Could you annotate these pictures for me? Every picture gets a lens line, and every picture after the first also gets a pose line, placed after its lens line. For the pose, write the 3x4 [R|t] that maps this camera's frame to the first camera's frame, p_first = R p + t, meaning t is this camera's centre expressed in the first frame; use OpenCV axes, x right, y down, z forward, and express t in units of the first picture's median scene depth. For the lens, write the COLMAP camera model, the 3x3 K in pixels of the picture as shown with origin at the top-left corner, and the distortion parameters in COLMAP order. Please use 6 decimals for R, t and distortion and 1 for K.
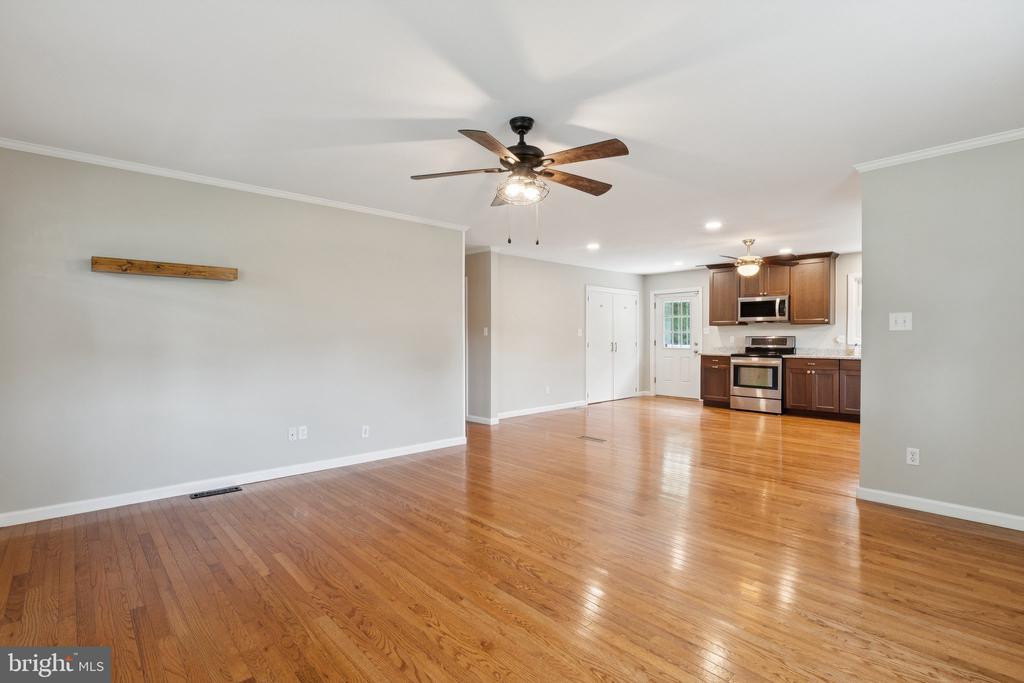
lens RADIAL K [[480.2, 0, 517.7], [0, 480.2, 341.9], [0, 0, 1]] dist [-0.008950, 0.003283]
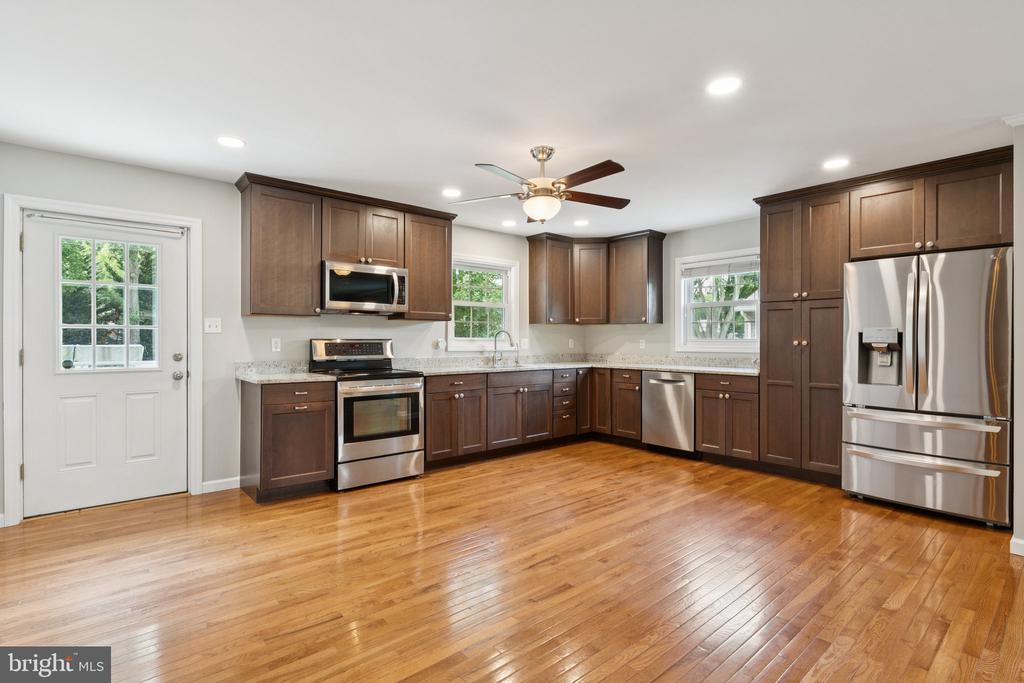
lens RADIAL K [[495.2, 0, 511.1], [0, 495.2, 340.1], [0, 0, 1]] dist [-0.003431, -0.000295]
pose [[0.041937, 0.002503, 0.999117, -0.038379], [0.008512, 0.999960, -0.002862, -0.008024], [-0.999084, 0.008624, 0.041914, 0.852488]]
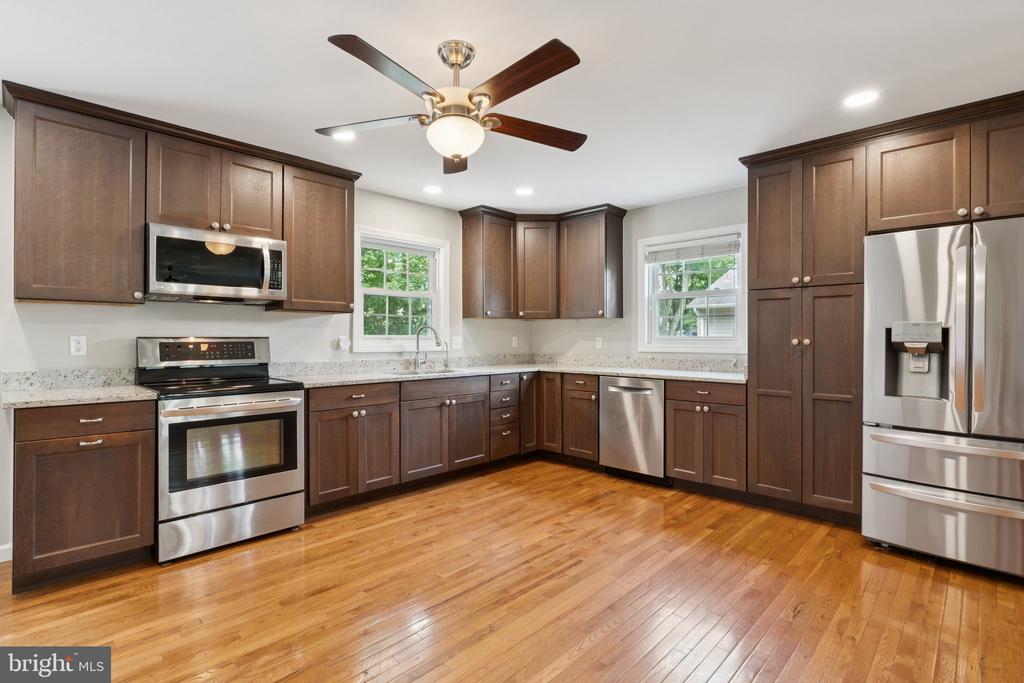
lens RADIAL K [[495.2, 0, 508.6], [0, 495.2, 336.2], [0, 0, 1]] dist [-0.003431, -0.000295]
pose [[-0.046609, 0.005287, 0.998899, 0.112041], [0.009510, 0.999943, -0.004849, -0.008870], [-0.998868, 0.009274, -0.046657, 0.826163]]
